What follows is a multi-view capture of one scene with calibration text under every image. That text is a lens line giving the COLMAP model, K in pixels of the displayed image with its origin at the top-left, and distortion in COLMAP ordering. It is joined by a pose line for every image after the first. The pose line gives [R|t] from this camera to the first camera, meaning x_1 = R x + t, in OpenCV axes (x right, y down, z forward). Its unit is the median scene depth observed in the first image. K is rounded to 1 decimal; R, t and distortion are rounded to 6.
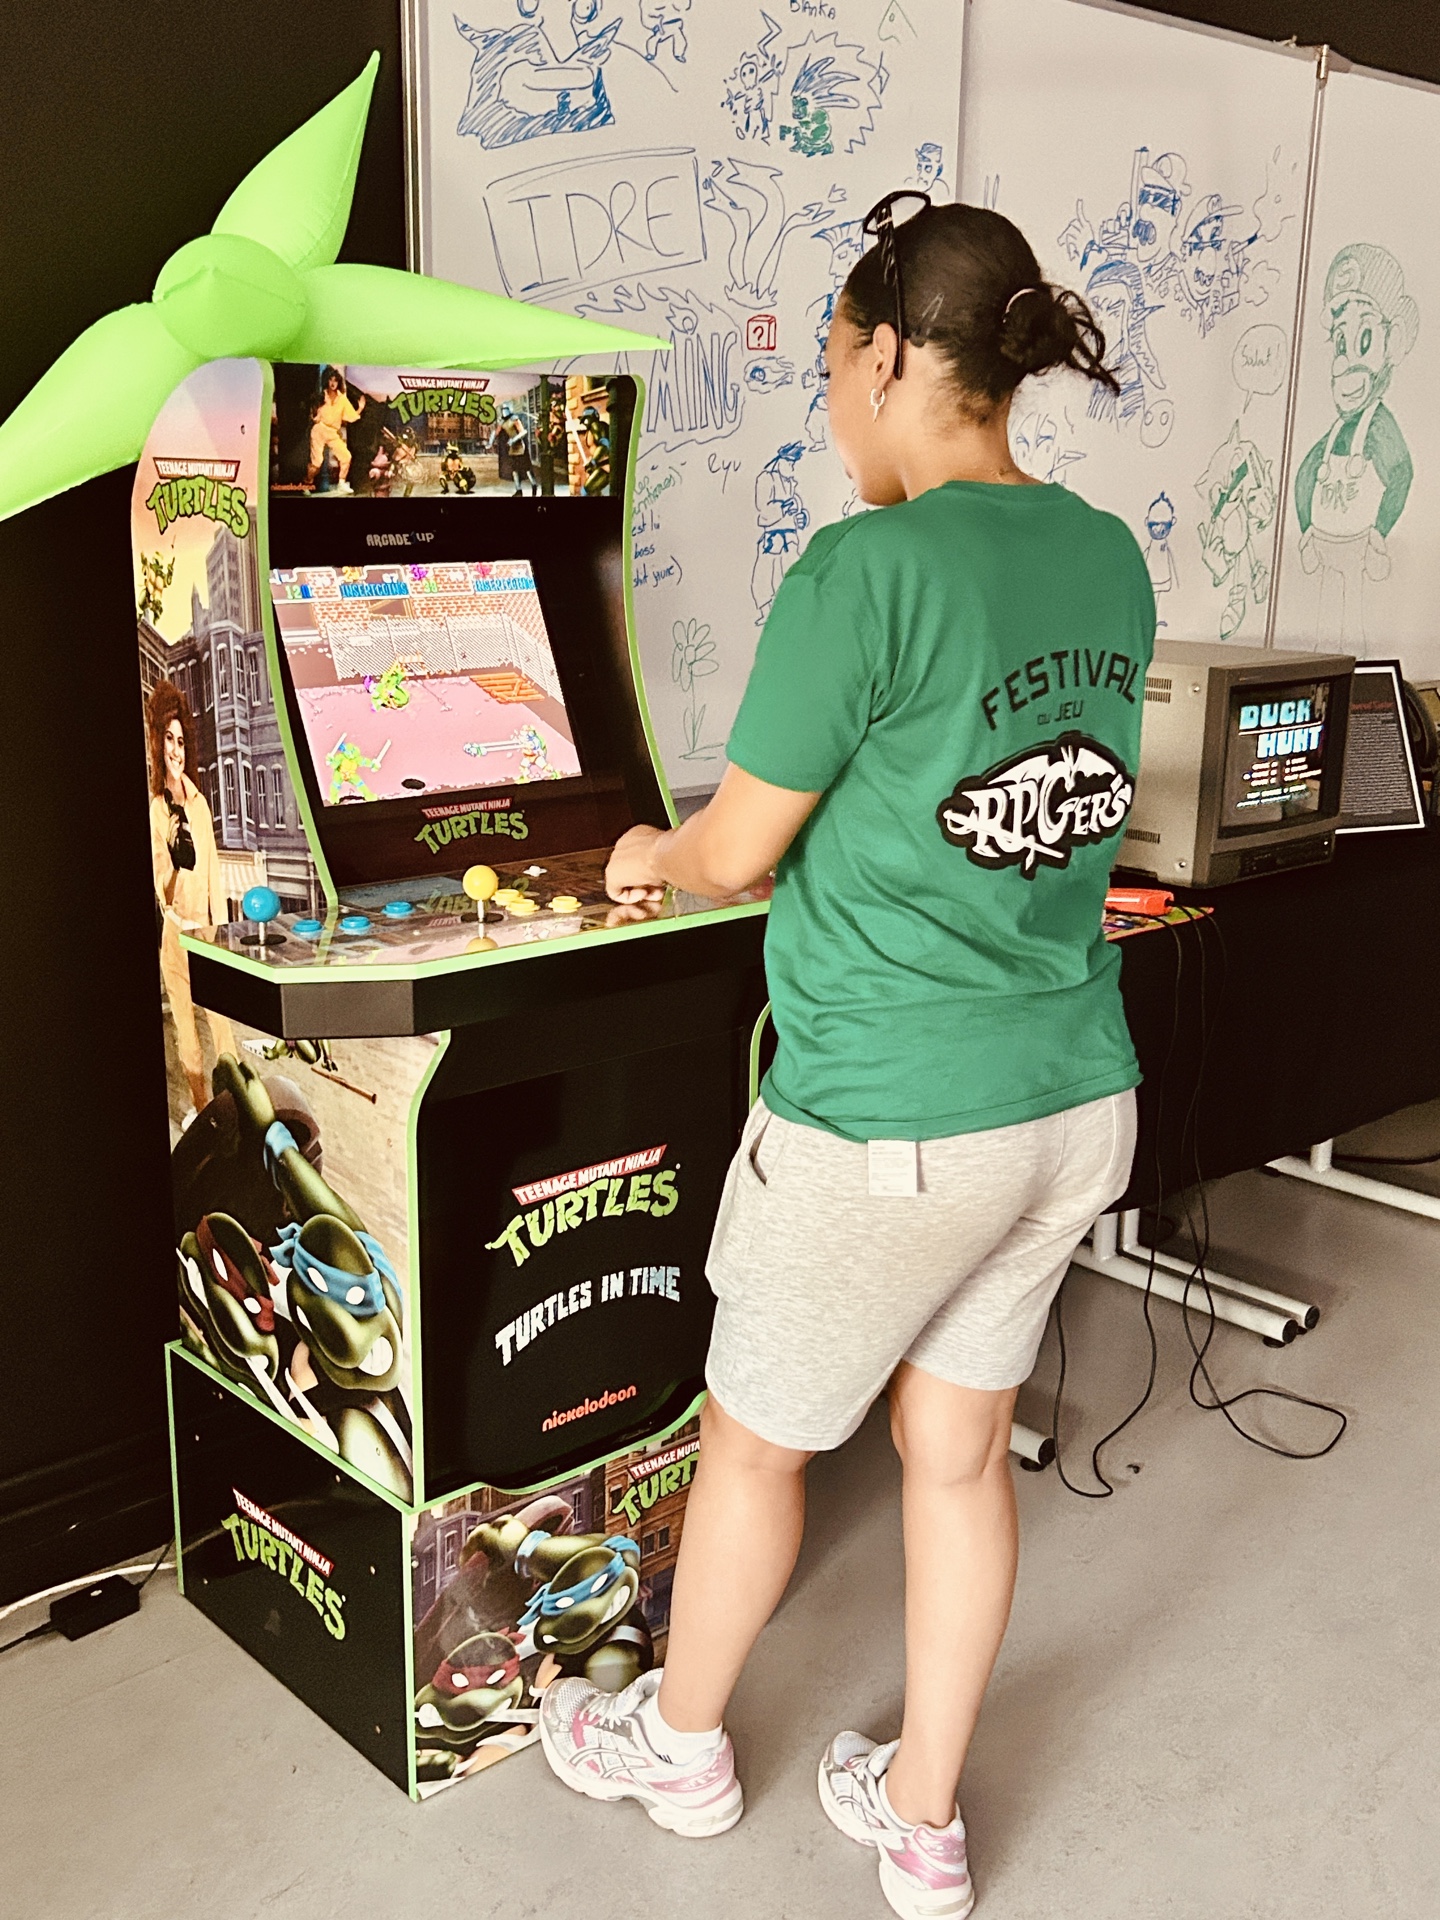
lens RADIAL K [[1985.4, 0, 721.3], [0, 1985.4, 986.2], [0, 0, 1]] dist [0.000695, -0.116006]
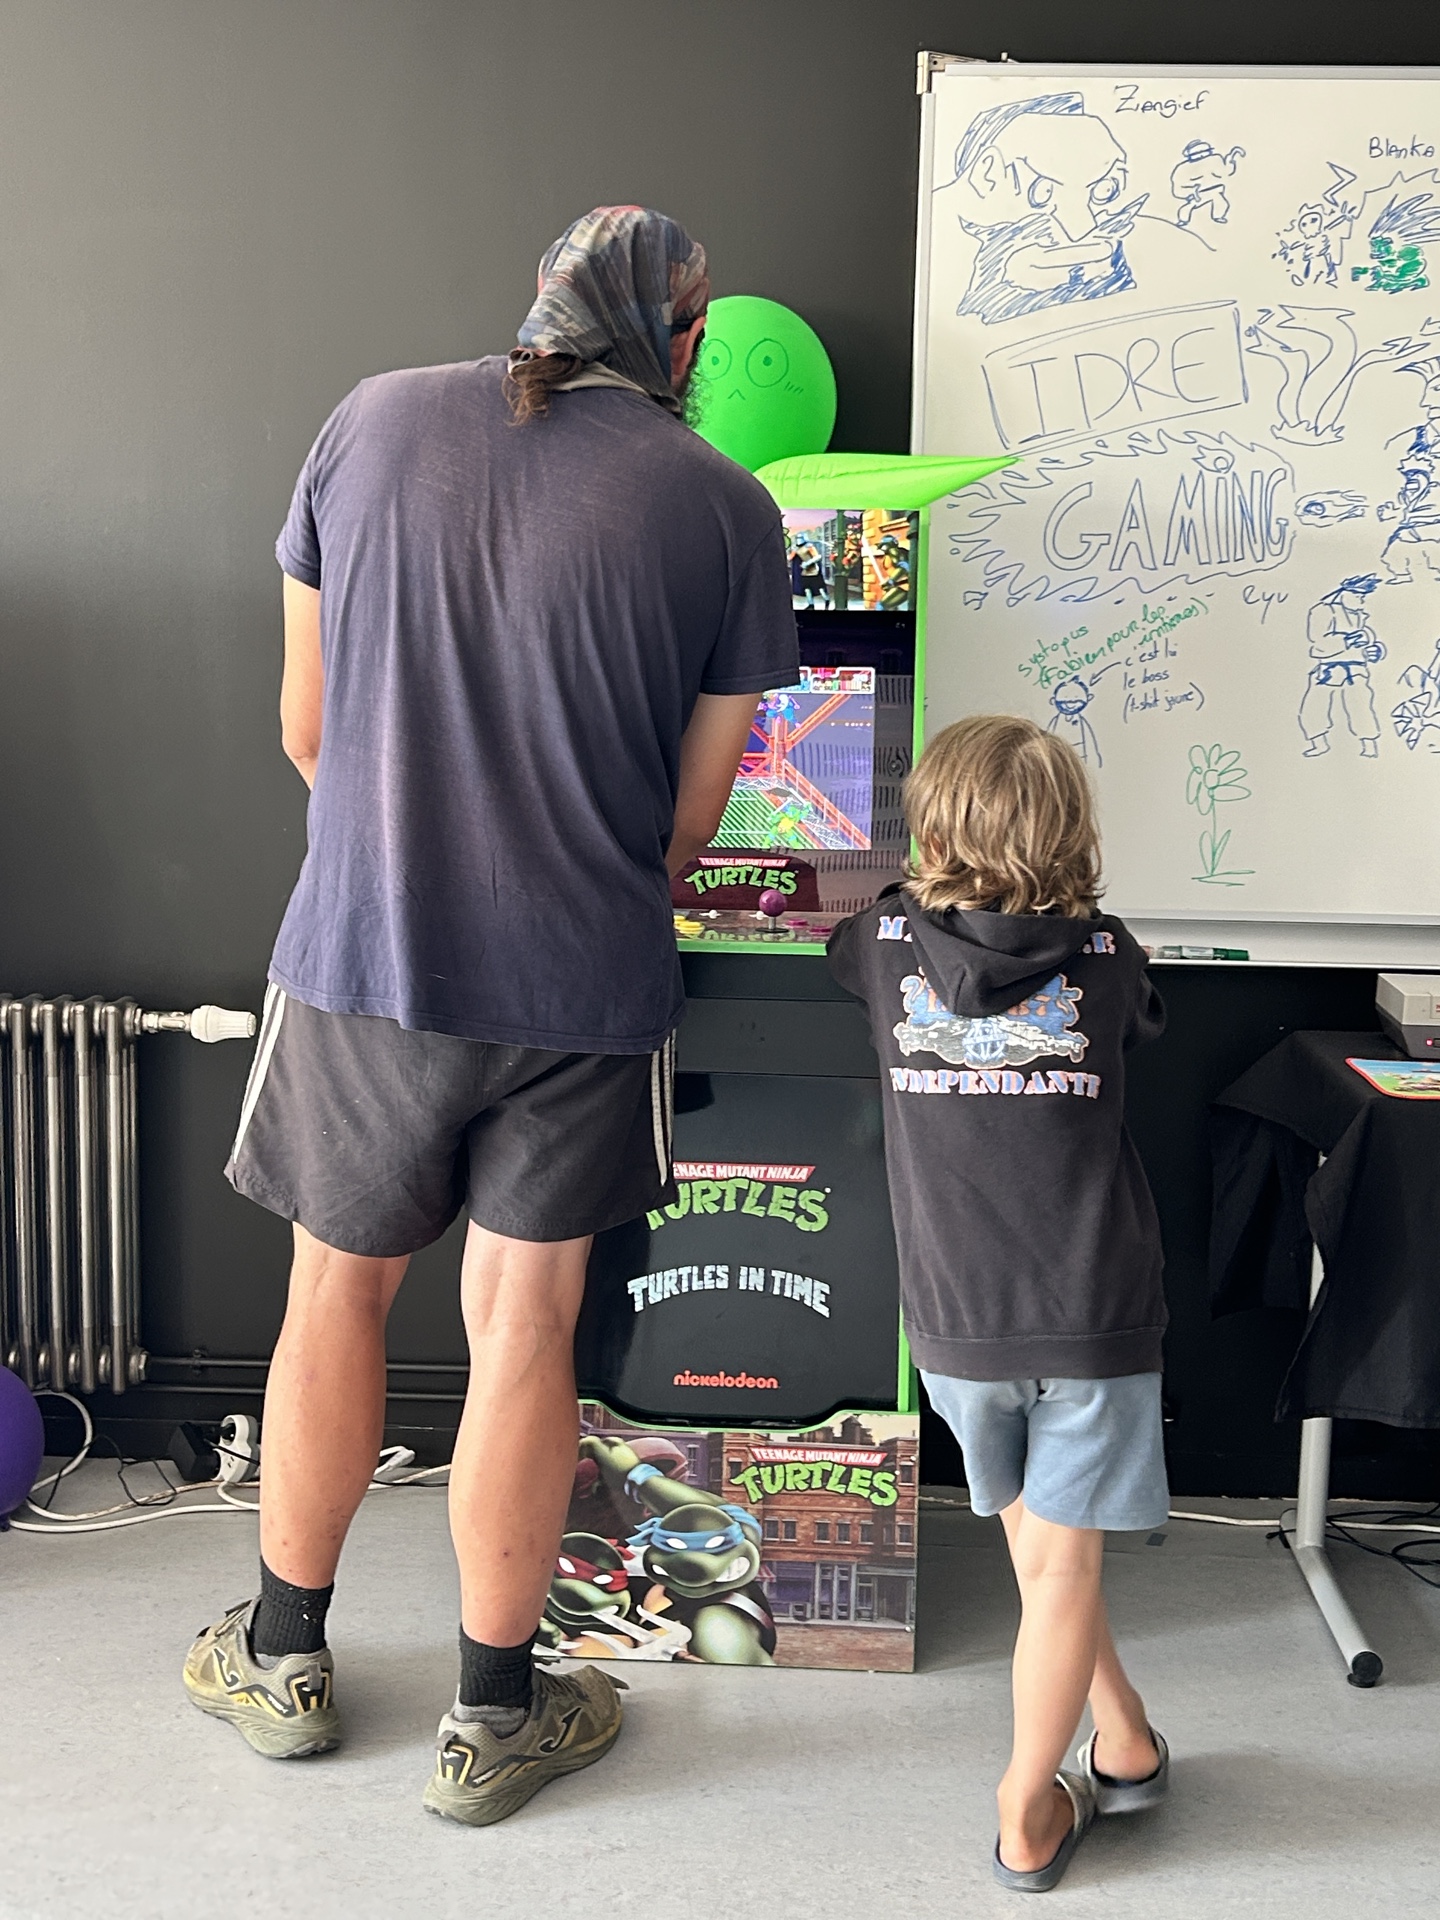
lens RADIAL K [[2246.4, 0, 720.0], [0, 2246.4, 960.0], [0, 0, 1]] dist [0.010291, -0.196737]
pose [[0.683551, 0.099753, -0.723055, 0.835258], [-0.194483, 0.979696, -0.048698, 0.036771], [0.703516, 0.173909, 0.689072, 0.059028]]
